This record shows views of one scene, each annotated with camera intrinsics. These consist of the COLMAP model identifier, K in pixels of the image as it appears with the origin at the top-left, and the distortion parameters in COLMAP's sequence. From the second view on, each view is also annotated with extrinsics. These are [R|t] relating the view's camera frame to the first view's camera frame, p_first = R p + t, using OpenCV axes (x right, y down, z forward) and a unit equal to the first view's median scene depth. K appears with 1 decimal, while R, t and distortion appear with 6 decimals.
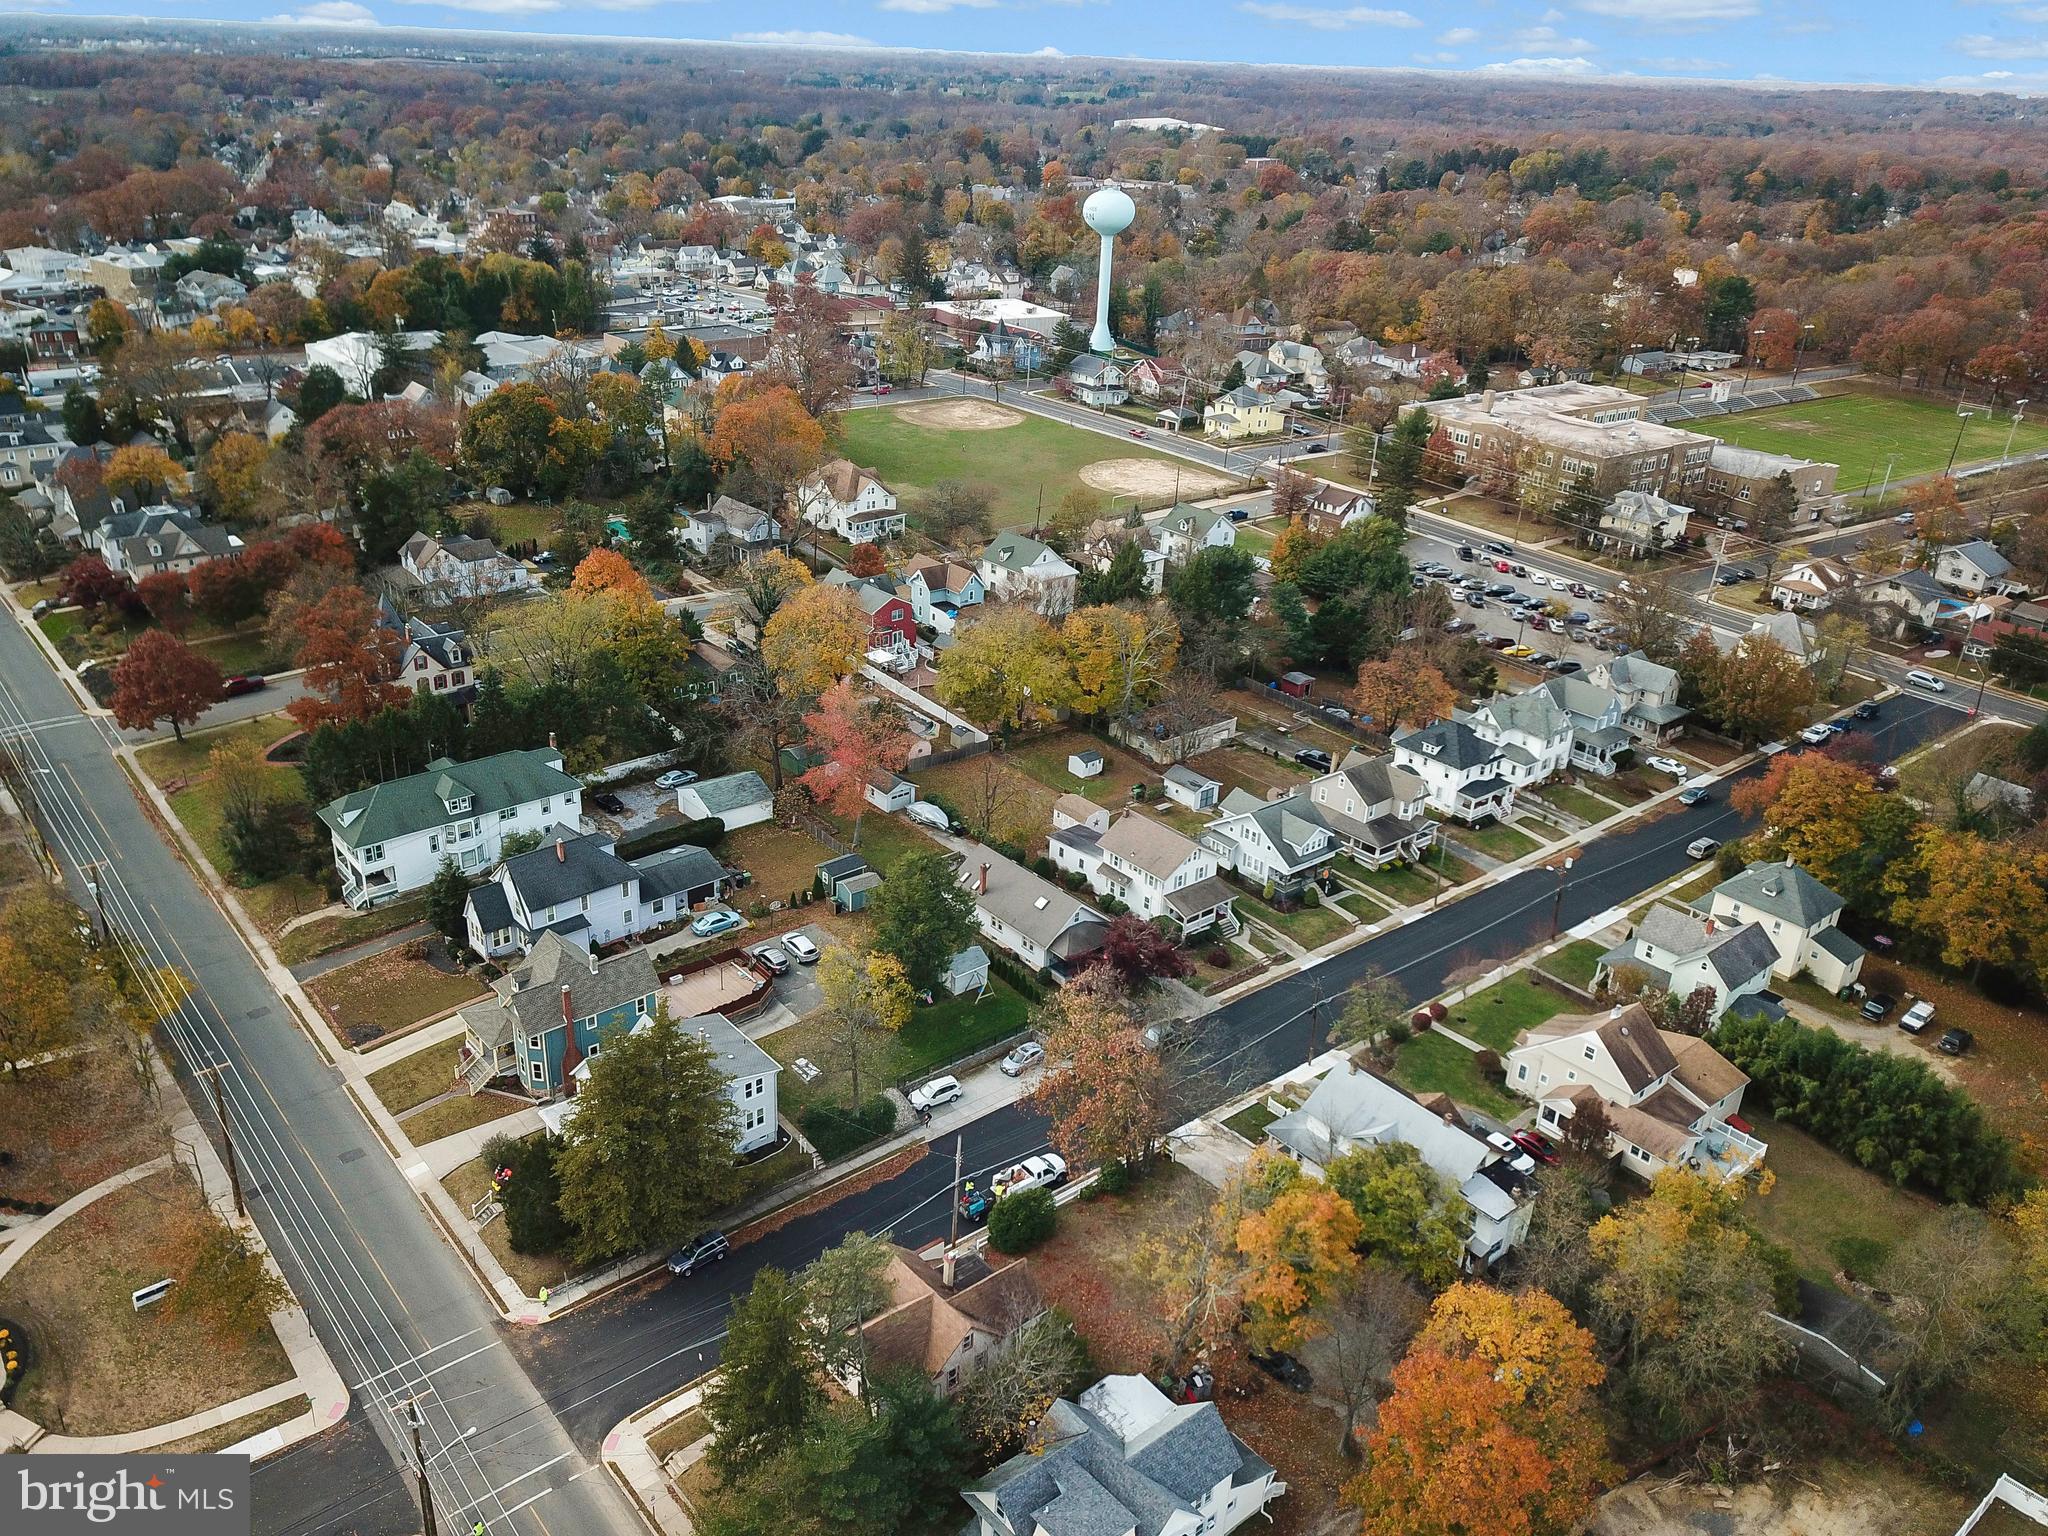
lens RADIAL K [[1549.8, 0, 992.5], [0, 1549.8, 811.7], [0, 0, 1]] dist [0.018943, -0.012997]
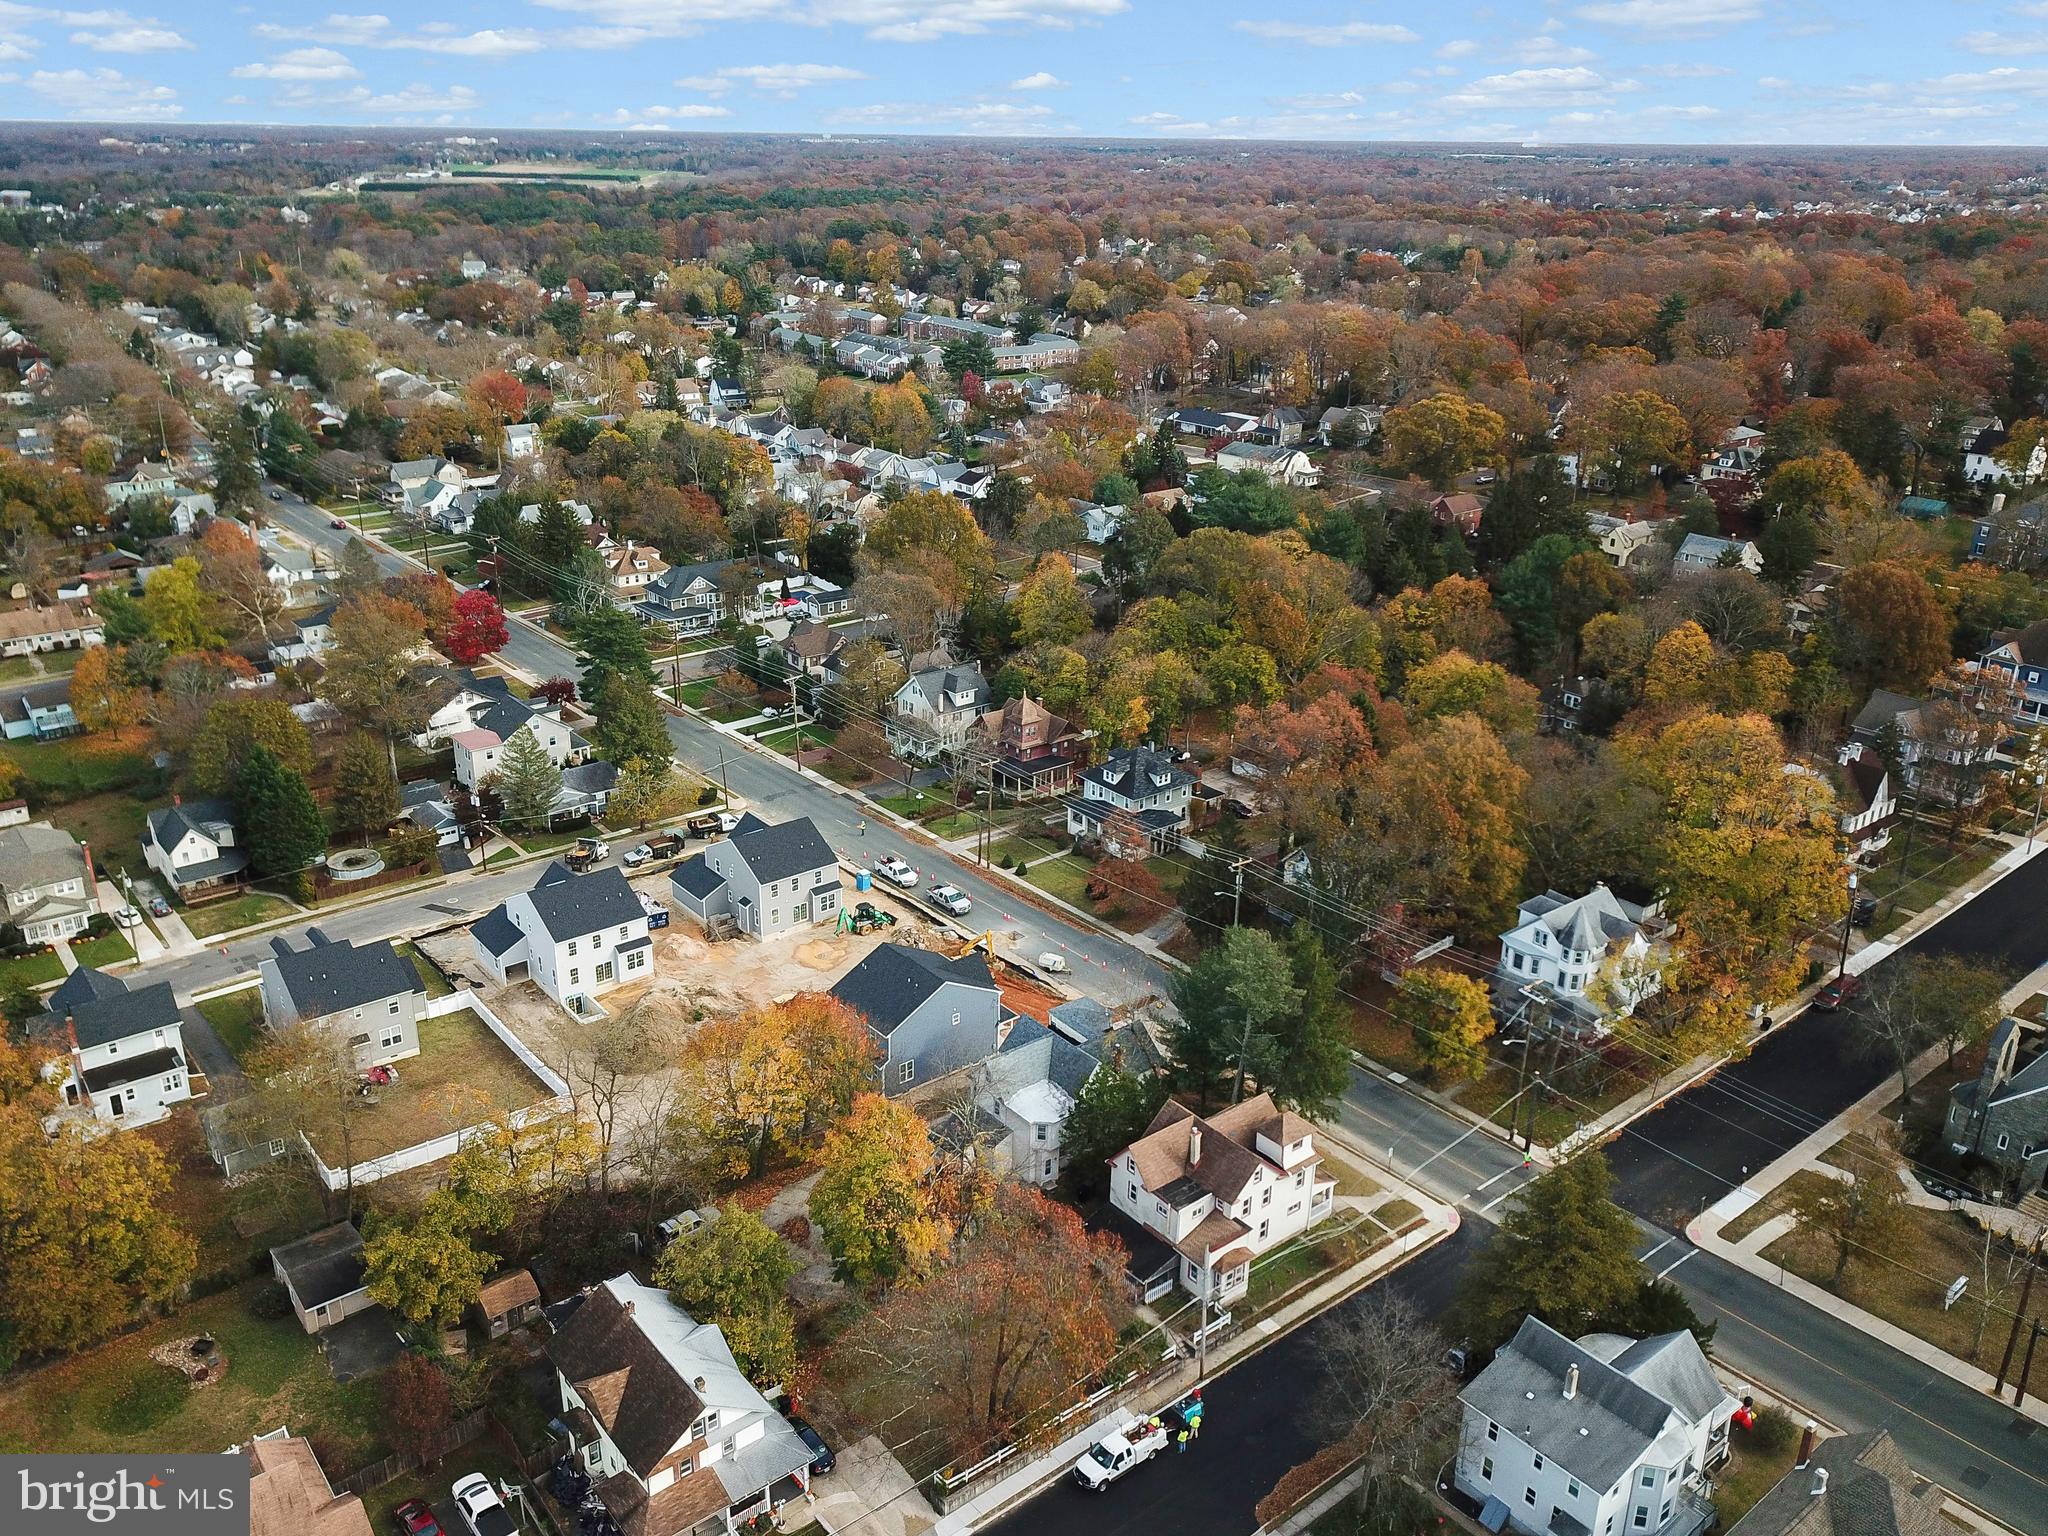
lens RADIAL K [[1603.8, 0, 1013.9], [0, 1603.8, 760.4], [0, 0, 1]] dist [0.017033, -0.007032]
pose [[-0.998577, -0.053319, -0.000362, 0.074738], [-0.036414, 0.676989, 0.735092, -0.472993], [-0.038949, 0.734059, -0.677968, 1.003631]]
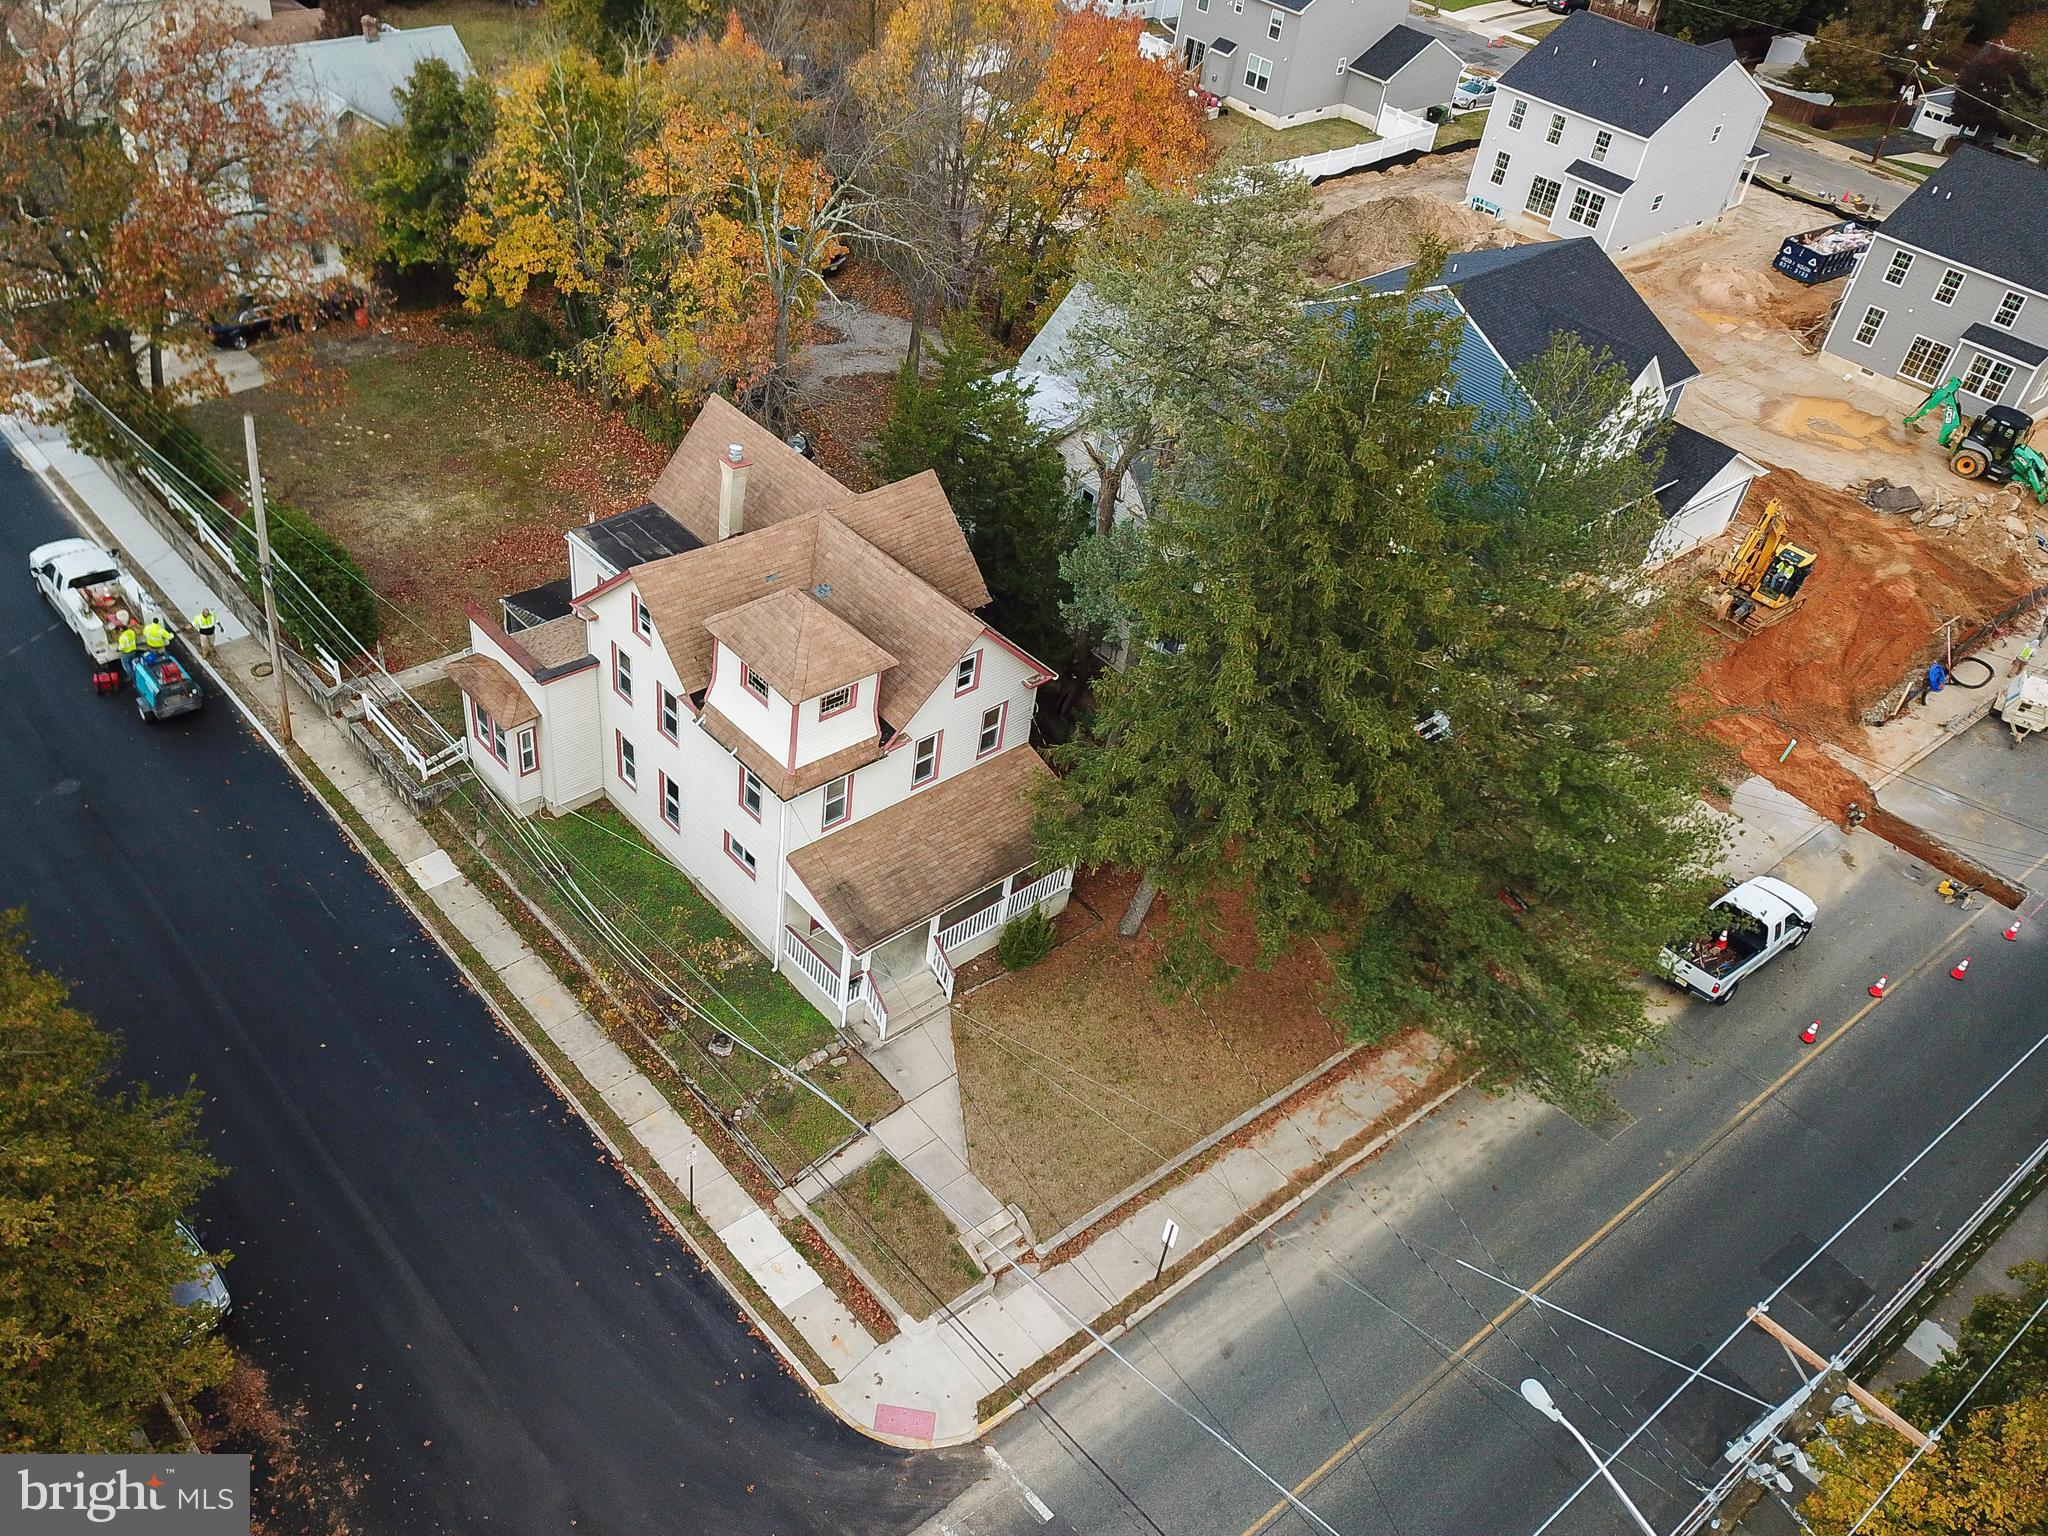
lens RADIAL K [[1756.2, 0, 946.9], [0, 1756.2, 777.4], [0, 0, 1]] dist [0.035640, -0.007400]
pose [[-0.011248, -0.658082, 0.752862, -0.273536], [0.352995, 0.701822, 0.618741, 0.048309], [-0.935558, 0.272716, 0.224405, 0.542480]]
